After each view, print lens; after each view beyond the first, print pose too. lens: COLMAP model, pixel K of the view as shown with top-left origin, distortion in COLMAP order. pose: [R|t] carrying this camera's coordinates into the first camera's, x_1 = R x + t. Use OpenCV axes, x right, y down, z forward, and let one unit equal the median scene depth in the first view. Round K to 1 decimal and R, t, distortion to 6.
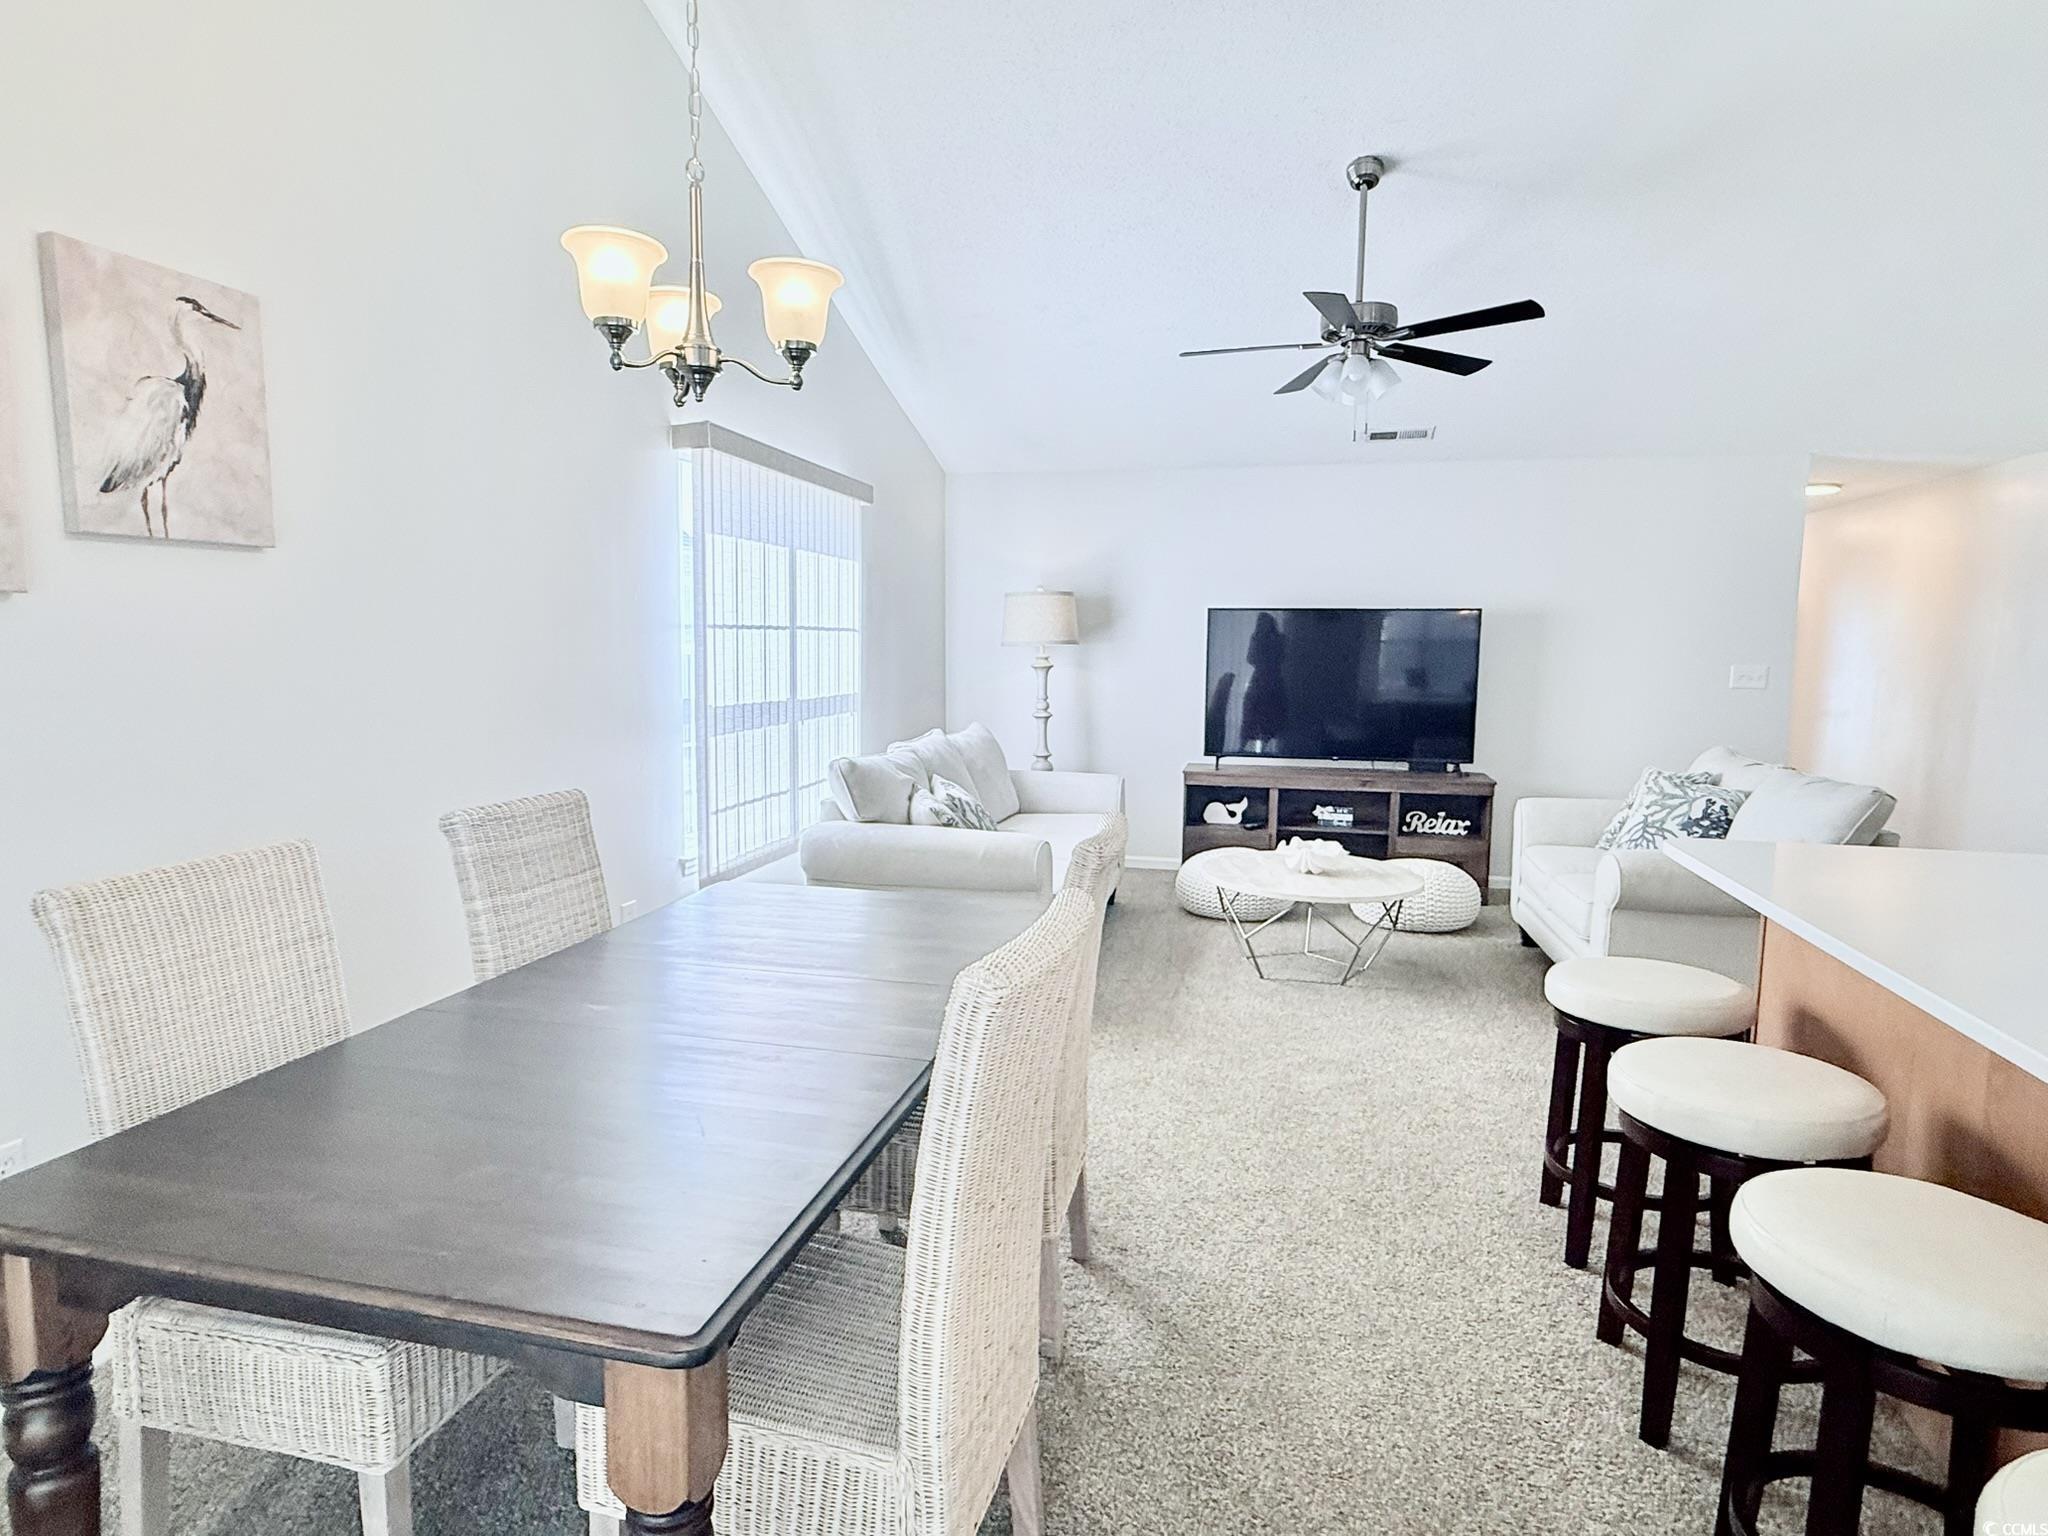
lens RADIAL K [[1147.5, 0, 1009.4], [0, 1147.5, 775.9], [0, 0, 1]] dist [-0.001416, 0.001562]
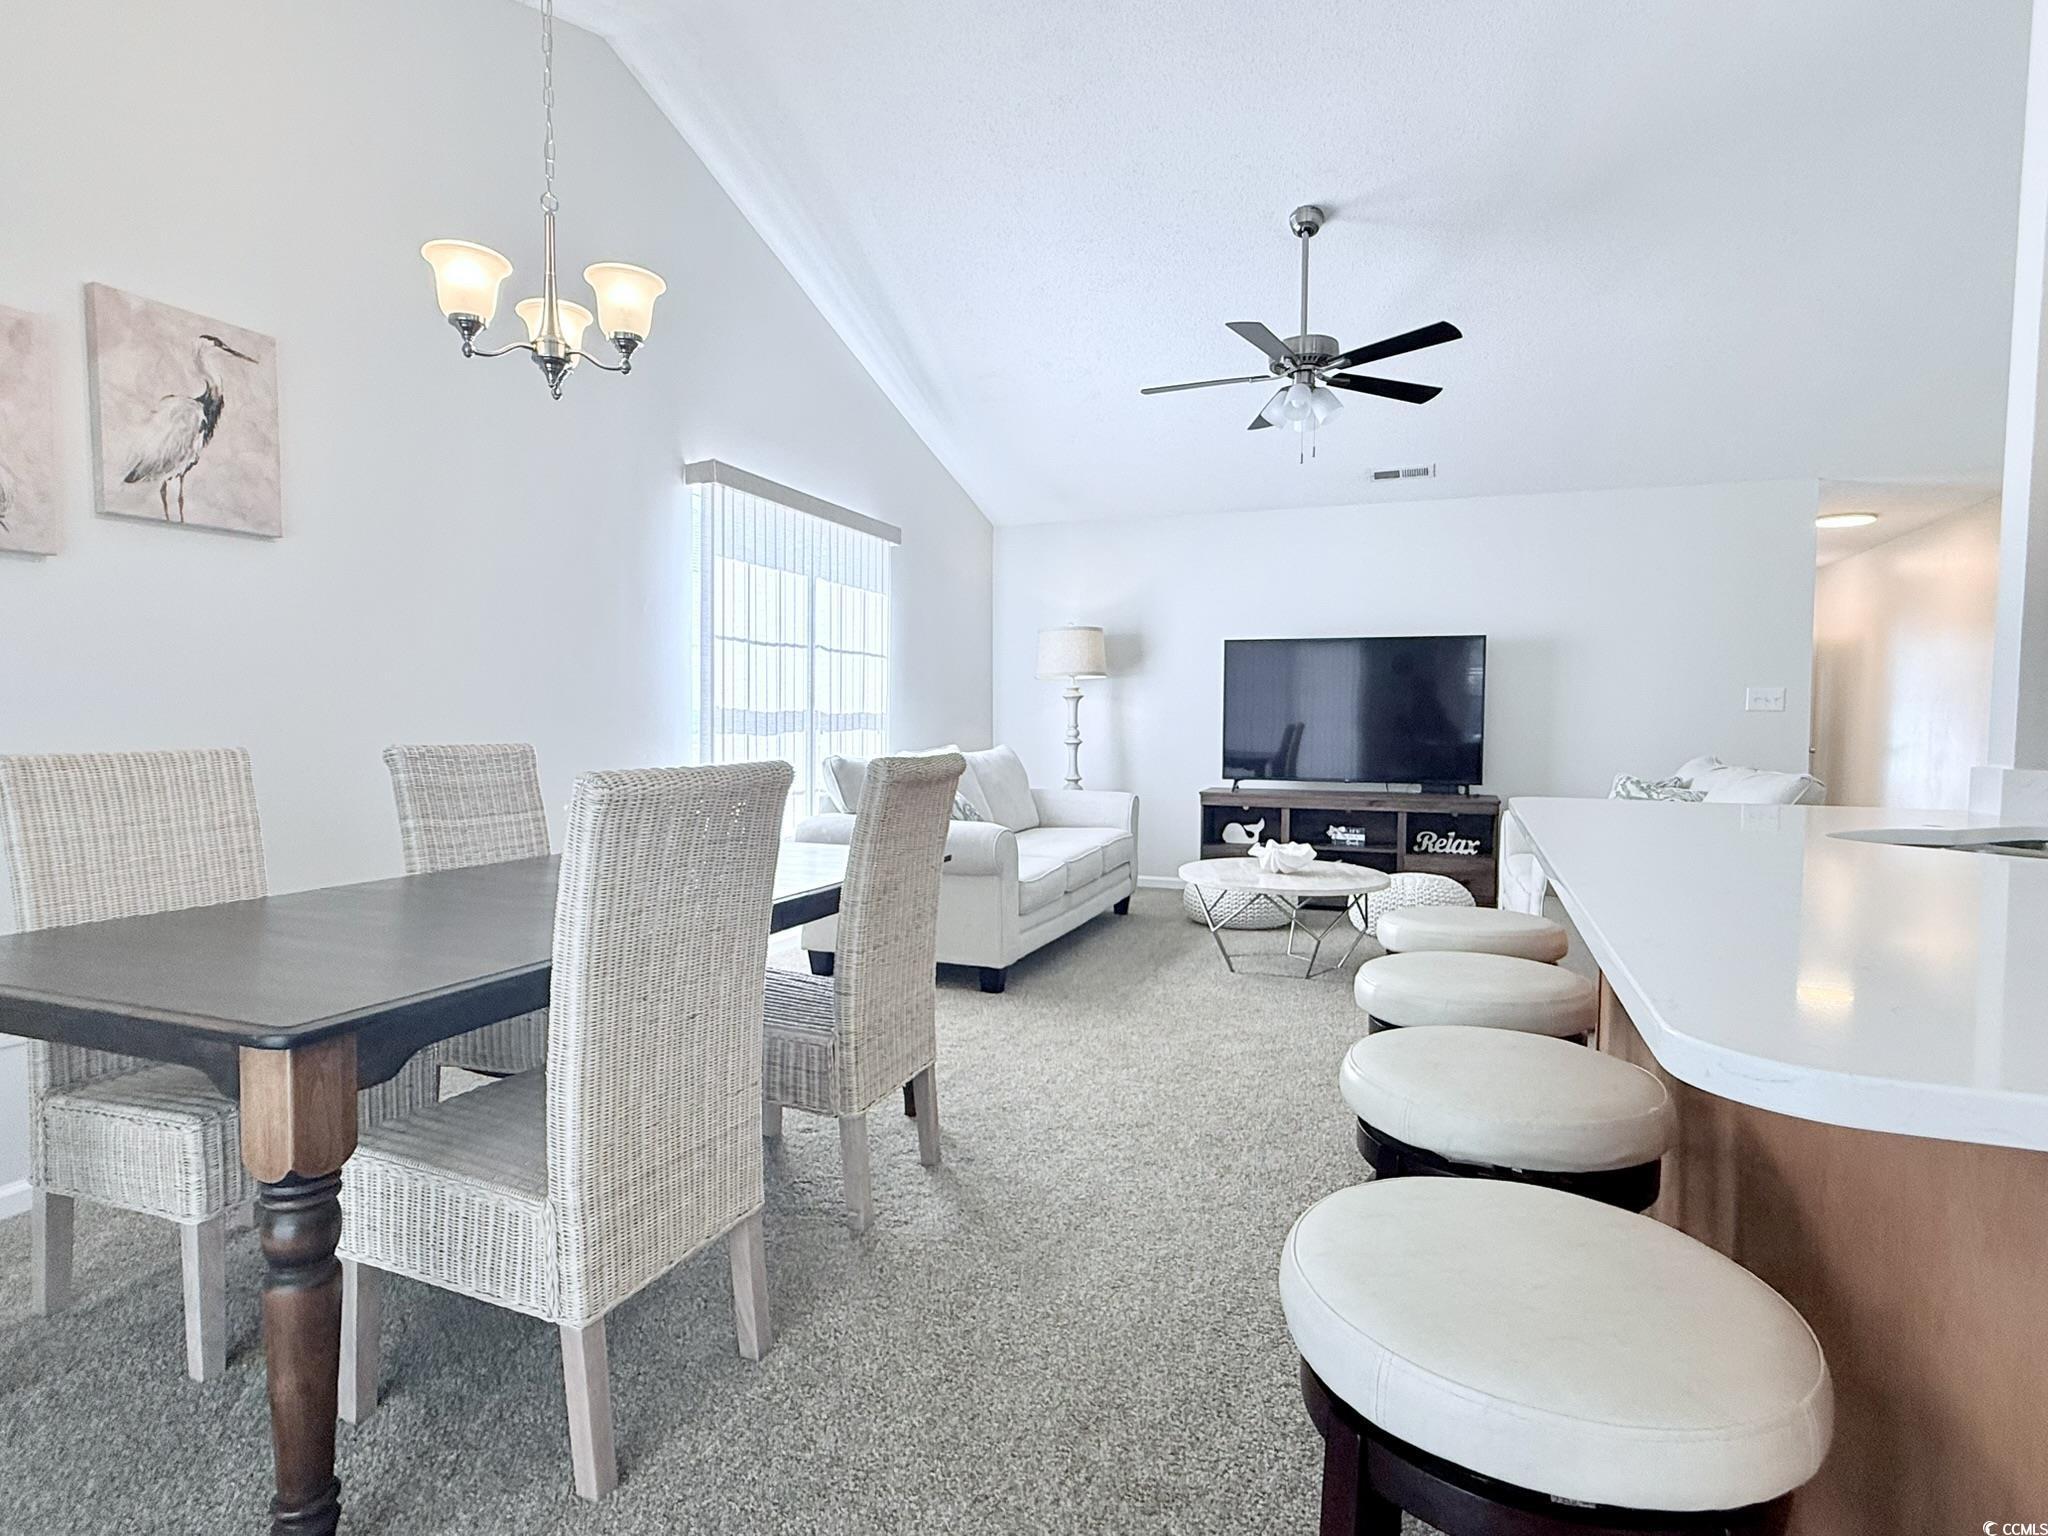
lens RADIAL K [[1088.5, 0, 1023.0], [0, 1088.5, 774.9], [0, 0, 1]] dist [0.000191, 0.000041]
pose [[0.992705, 0.002976, -0.120530, 0.157500], [-0.010768, 0.997888, -0.064053, 0.065906], [0.120085, 0.064884, 0.990641, -0.024744]]
